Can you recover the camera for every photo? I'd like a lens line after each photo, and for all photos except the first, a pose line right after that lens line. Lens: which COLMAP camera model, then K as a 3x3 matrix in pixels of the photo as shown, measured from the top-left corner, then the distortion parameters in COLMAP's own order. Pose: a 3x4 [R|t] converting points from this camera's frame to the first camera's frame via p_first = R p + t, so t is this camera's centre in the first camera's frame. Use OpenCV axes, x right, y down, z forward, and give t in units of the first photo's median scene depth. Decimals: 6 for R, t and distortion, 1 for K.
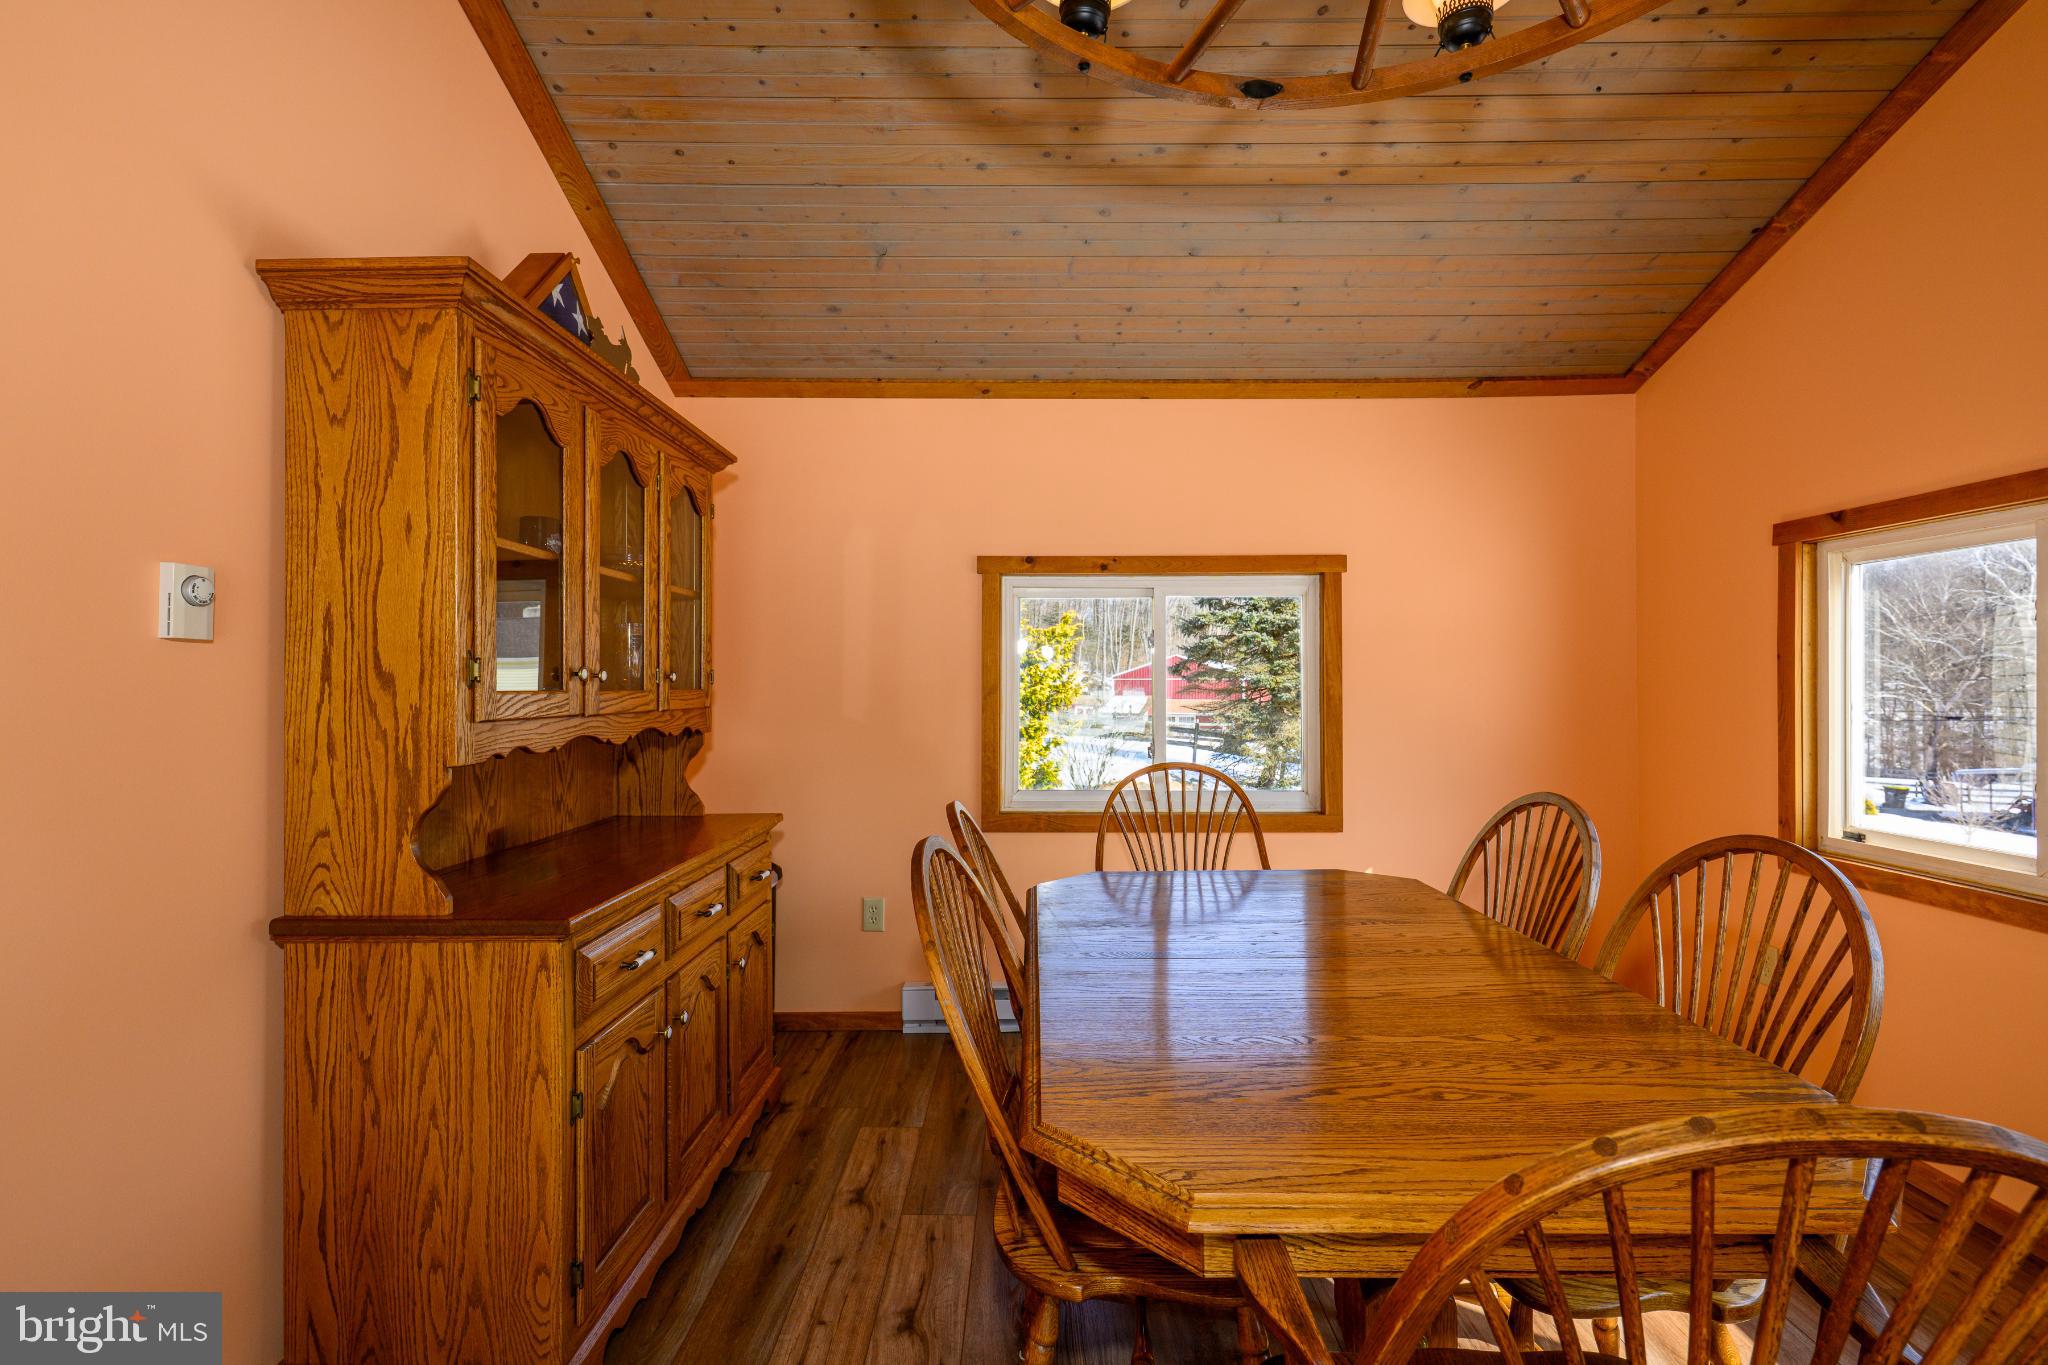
lens RADIAL K [[923.8, 0, 1024.3], [0, 923.8, 678.8], [0, 0, 1]] dist [0.000769, 0.000532]
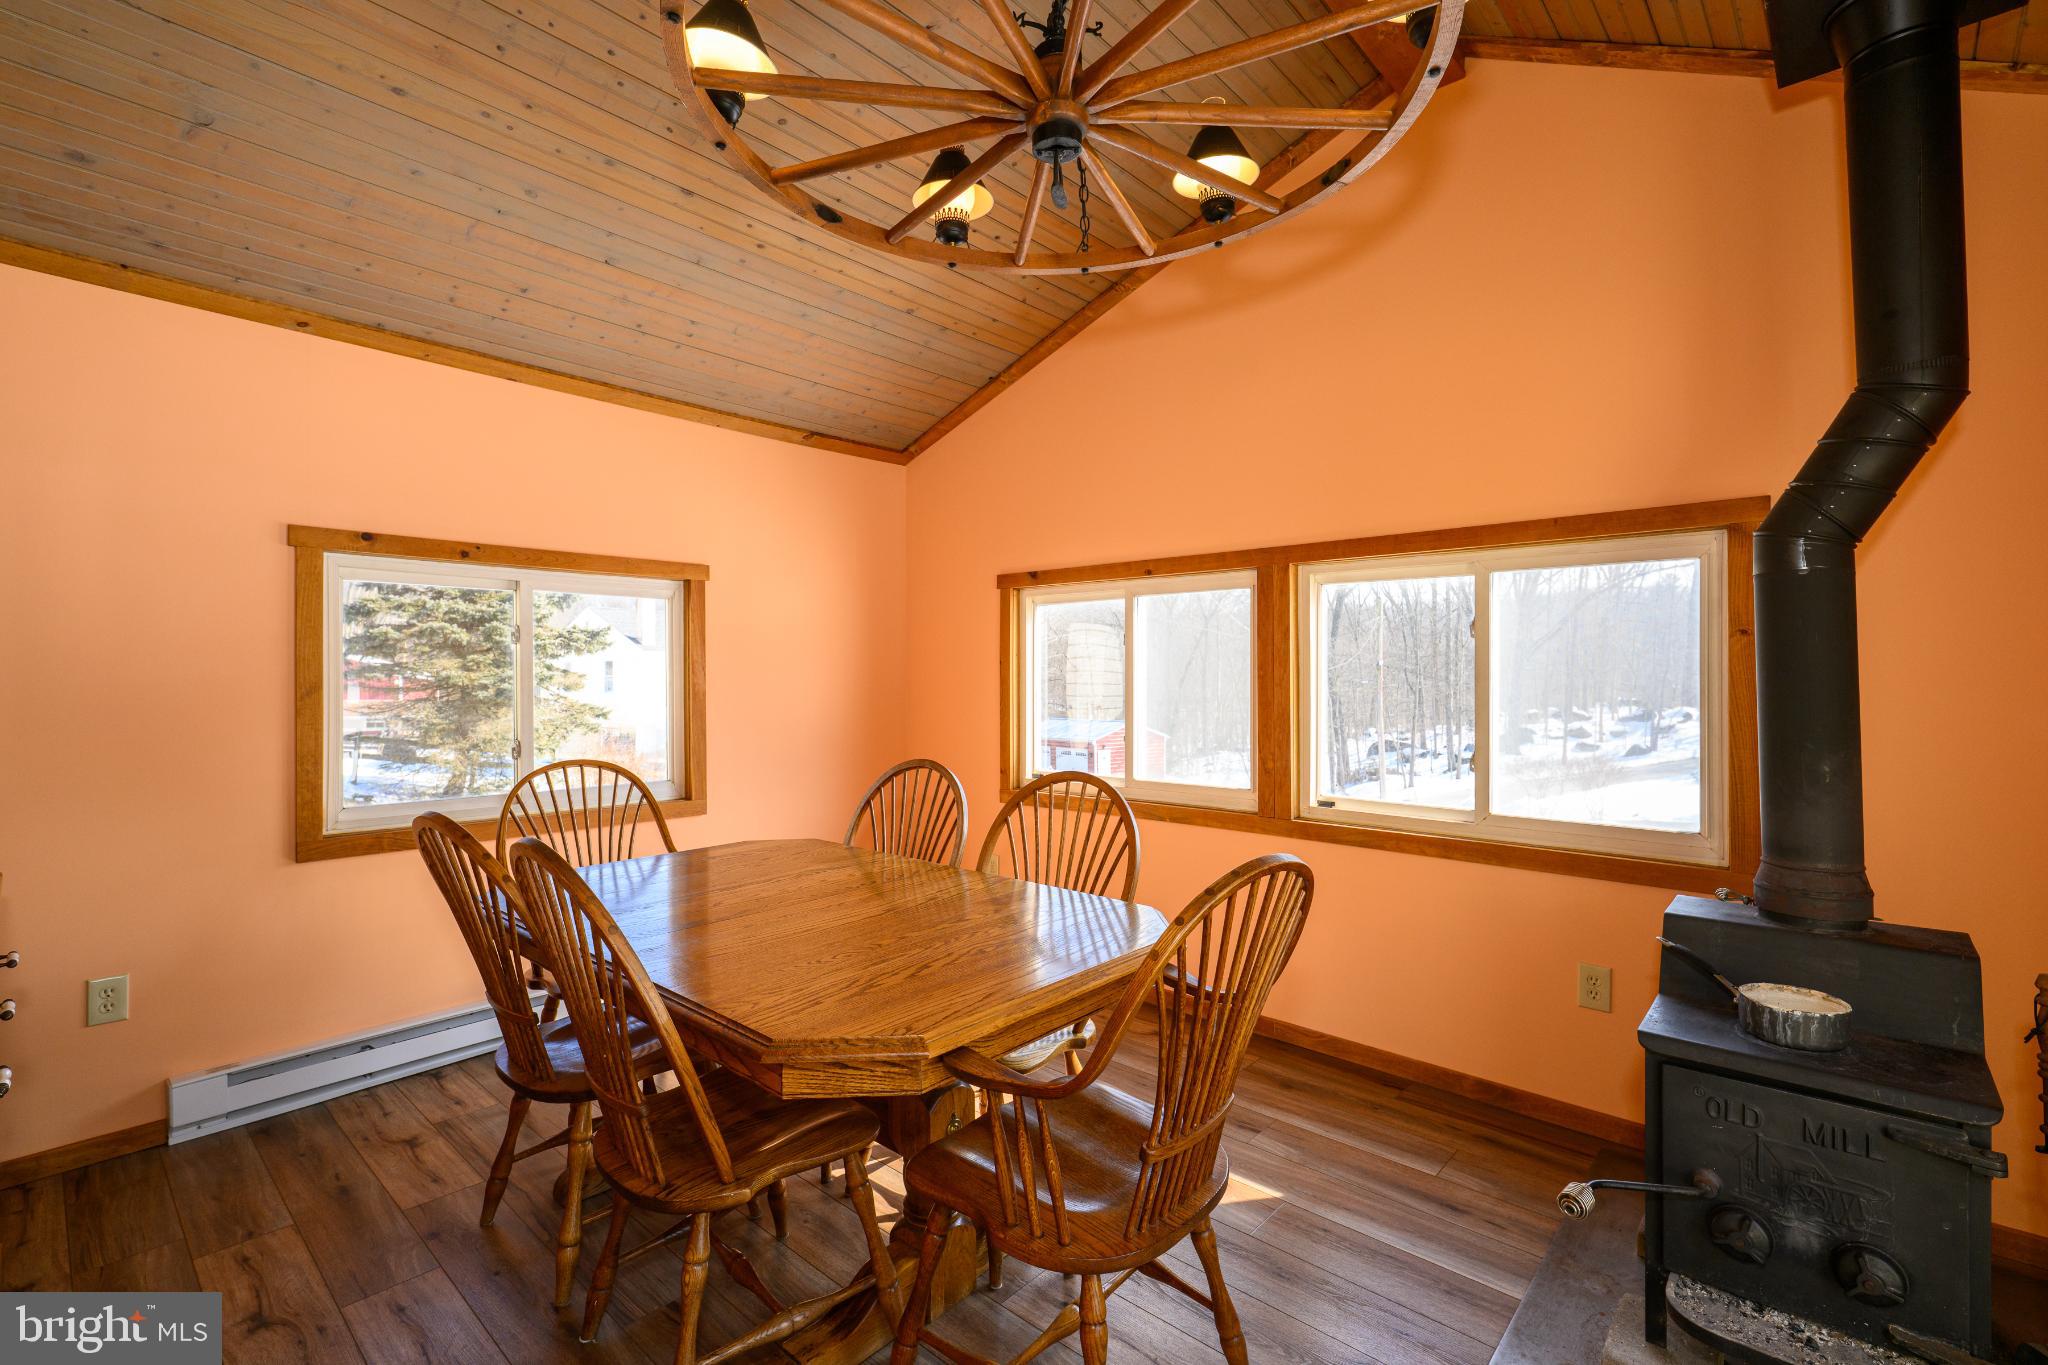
lens RADIAL K [[923.8, 0, 1021.5], [0, 923.8, 679.0], [0, 0, 1]] dist [0.000769, 0.000532]
pose [[0.656473, -0.000559, 0.754350, -0.252249], [-0.002293, 0.999994, 0.002737, -0.000901], [-0.754346, -0.003526, 0.656467, -0.018519]]
